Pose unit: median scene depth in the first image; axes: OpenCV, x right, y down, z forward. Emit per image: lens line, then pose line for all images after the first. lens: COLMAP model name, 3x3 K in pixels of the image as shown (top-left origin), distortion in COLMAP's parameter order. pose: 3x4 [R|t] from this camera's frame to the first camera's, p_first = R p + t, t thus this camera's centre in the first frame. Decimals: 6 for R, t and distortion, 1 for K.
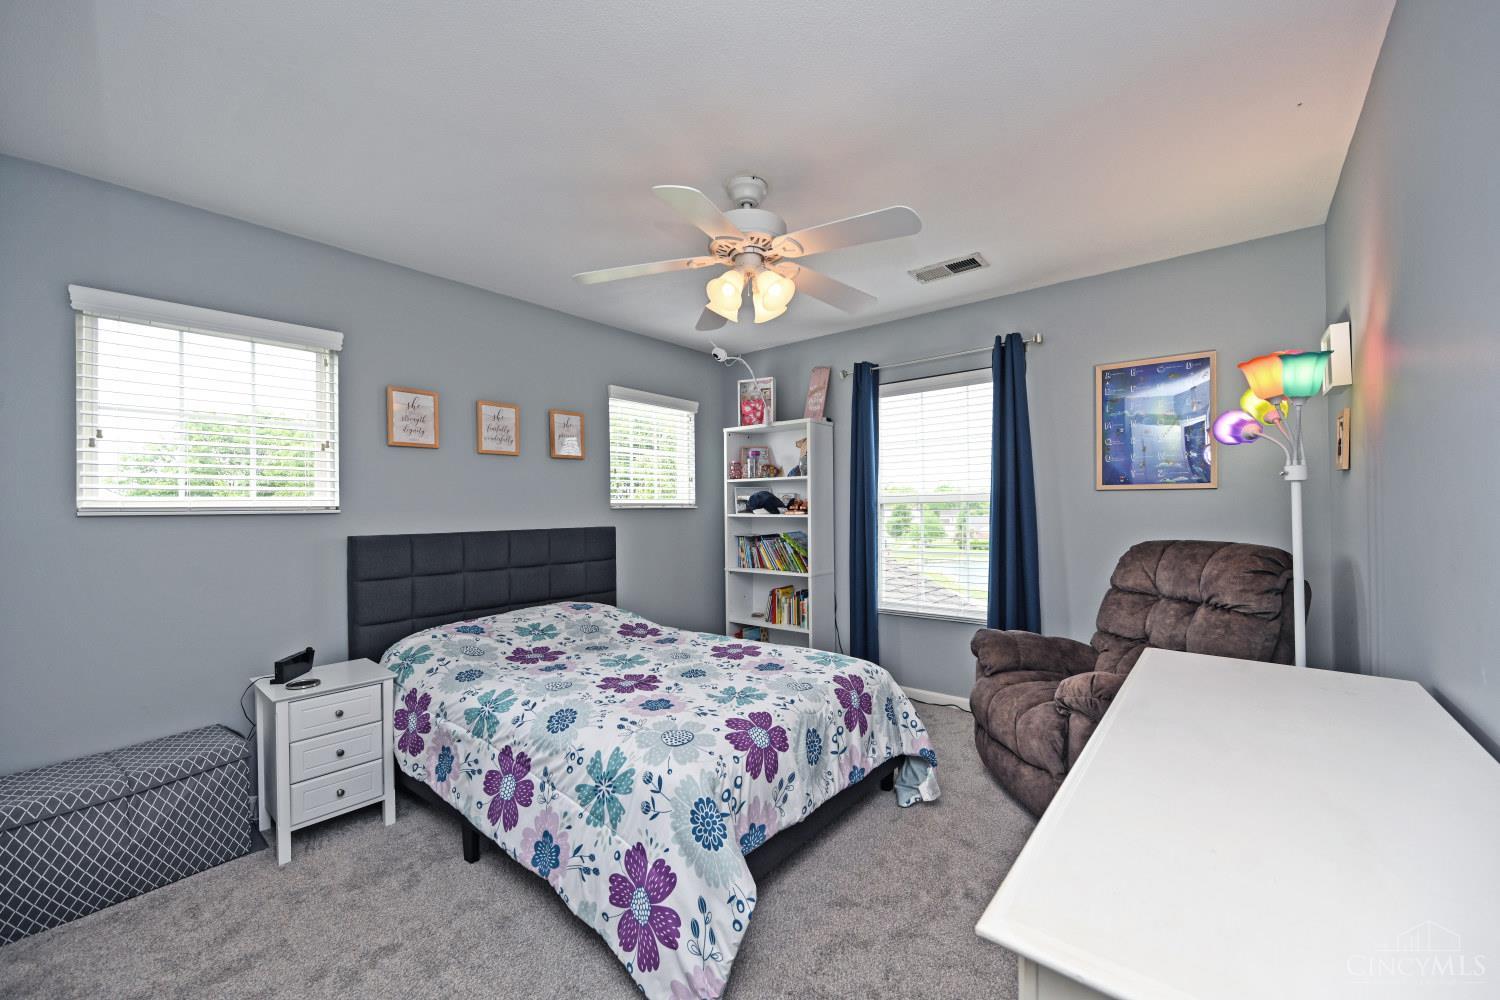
lens RADIAL K [[593.8, 0, 751.2], [0, 593.8, 506.6], [0, 0, 1]] dist [-0.002786, 0.000928]
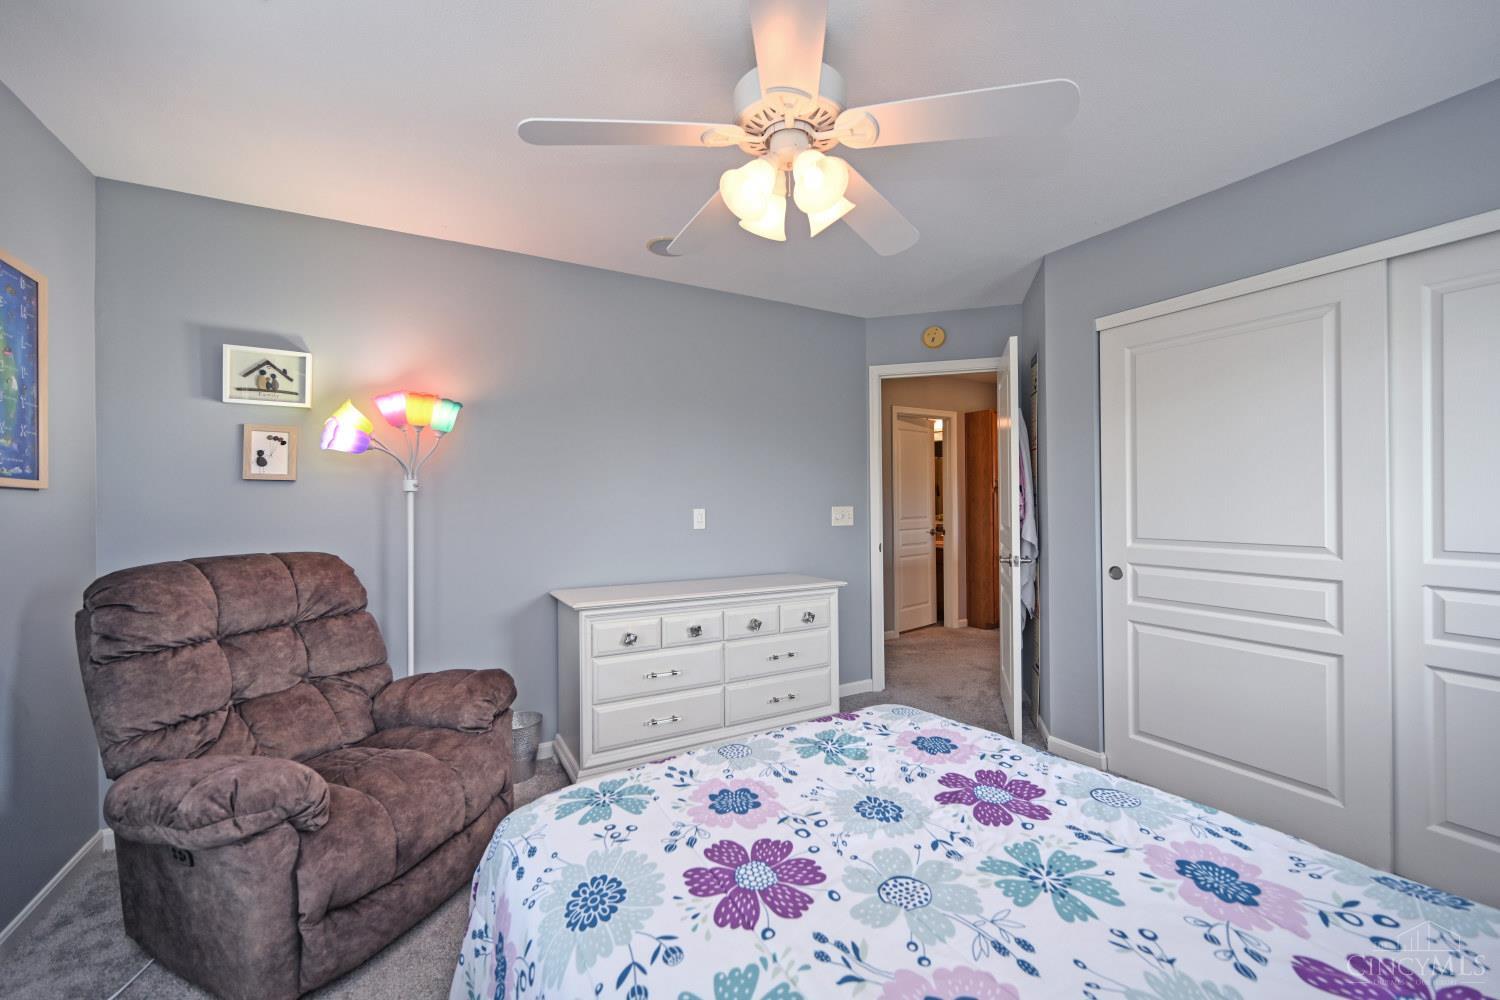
lens RADIAL K [[593.8, 0, 749.7], [0, 593.8, 499.9], [0, 0, 1]] dist [-0.002786, 0.000928]
pose [[-0.933454, 0.021794, 0.358036, -0.145447], [0.019553, 0.999760, -0.009878, 0.002146], [-0.358165, -0.002220, -0.933656, 1.207329]]
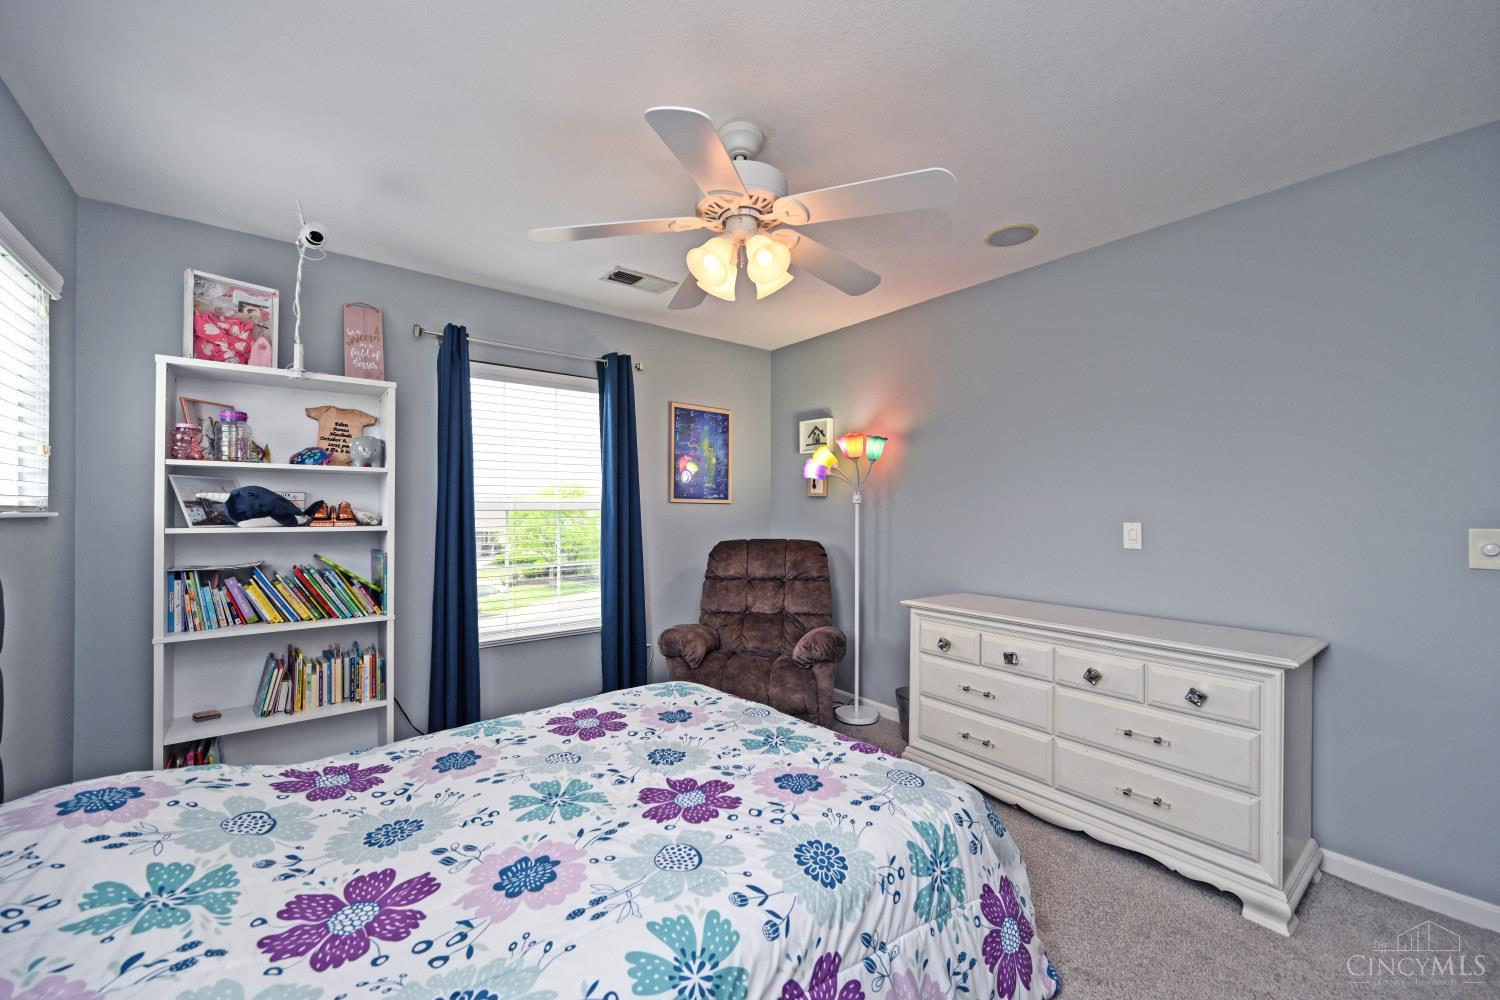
lens RADIAL K [[593.8, 0, 745.0], [0, 593.8, 503.5], [0, 0, 1]] dist [-0.002786, 0.000928]
pose [[0.206205, 0.020728, 0.978289, -0.597856], [-0.005893, 0.999784, -0.019941, -0.001737], [-0.978491, -0.001654, 0.206282, 0.597928]]
